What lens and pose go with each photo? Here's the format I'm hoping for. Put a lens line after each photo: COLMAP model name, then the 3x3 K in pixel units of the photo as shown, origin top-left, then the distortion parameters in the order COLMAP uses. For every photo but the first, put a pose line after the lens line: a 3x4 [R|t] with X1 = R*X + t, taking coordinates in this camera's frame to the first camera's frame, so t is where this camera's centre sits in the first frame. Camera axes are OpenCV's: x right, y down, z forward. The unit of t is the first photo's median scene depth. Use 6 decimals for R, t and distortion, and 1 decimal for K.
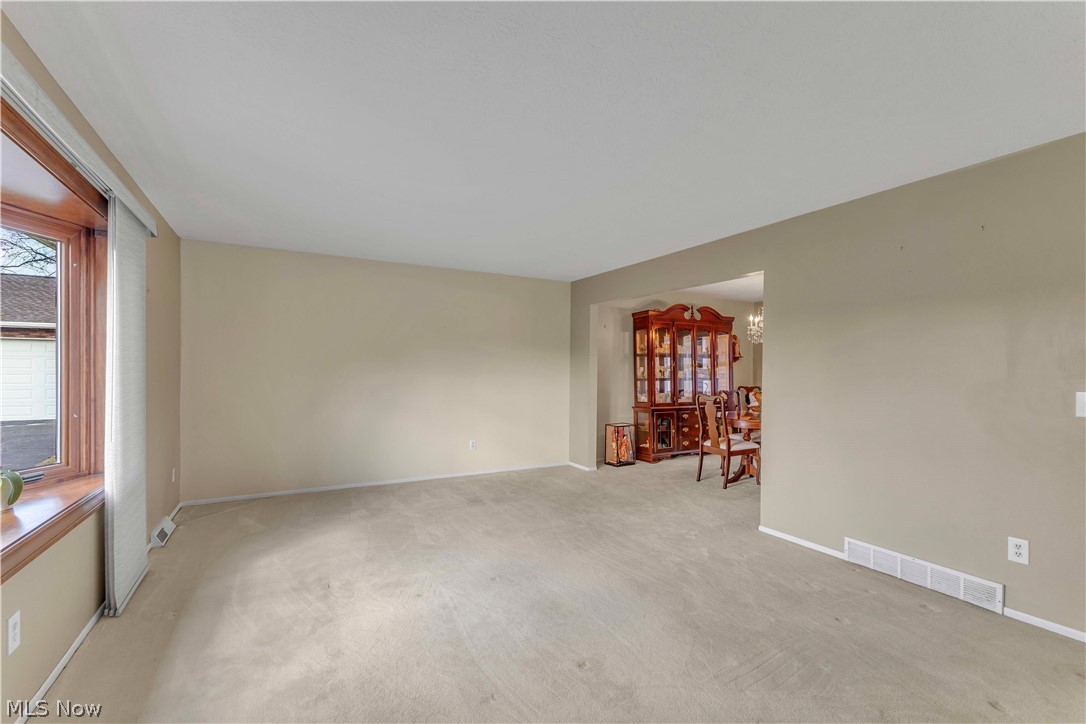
lens RADIAL K [[480.5, 0, 542.6], [0, 480.5, 377.1], [0, 0, 1]] dist [-0.000315, 0.000311]
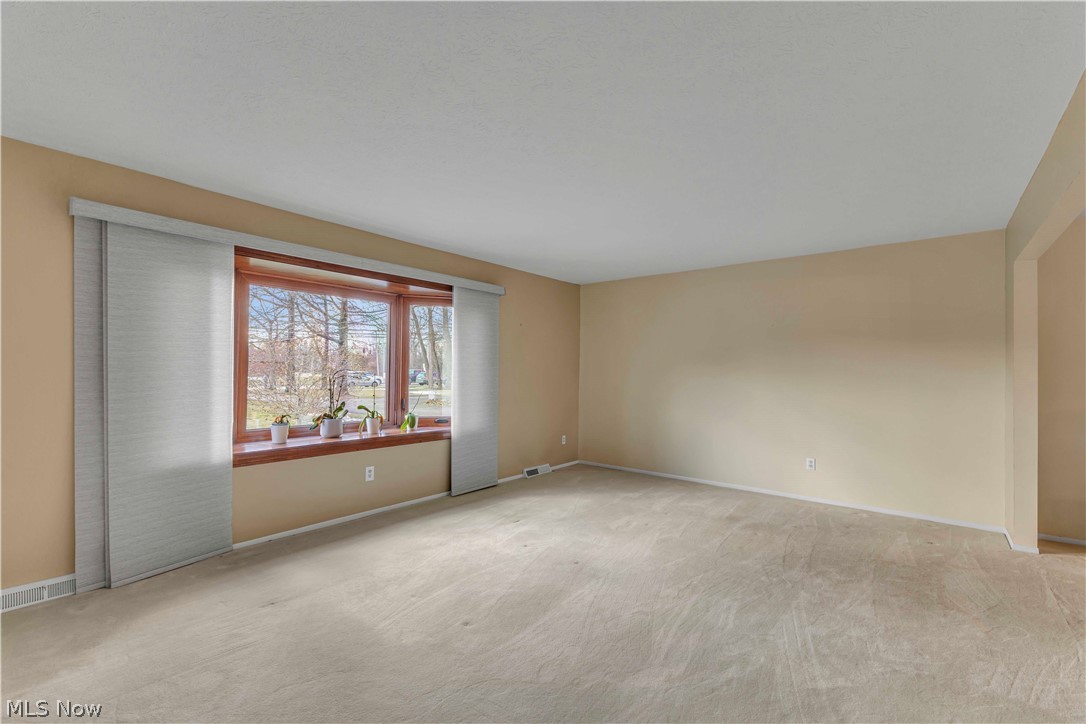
lens RADIAL K [[480.5, 0, 542.6], [0, 480.5, 377.1], [0, 0, 1]] dist [-0.000315, 0.000311]
pose [[0.365153, 0.019653, -0.930740, 0.656942], [-0.024809, 0.999627, 0.011374, -0.009480], [0.930617, 0.018937, 0.365505, 0.389788]]
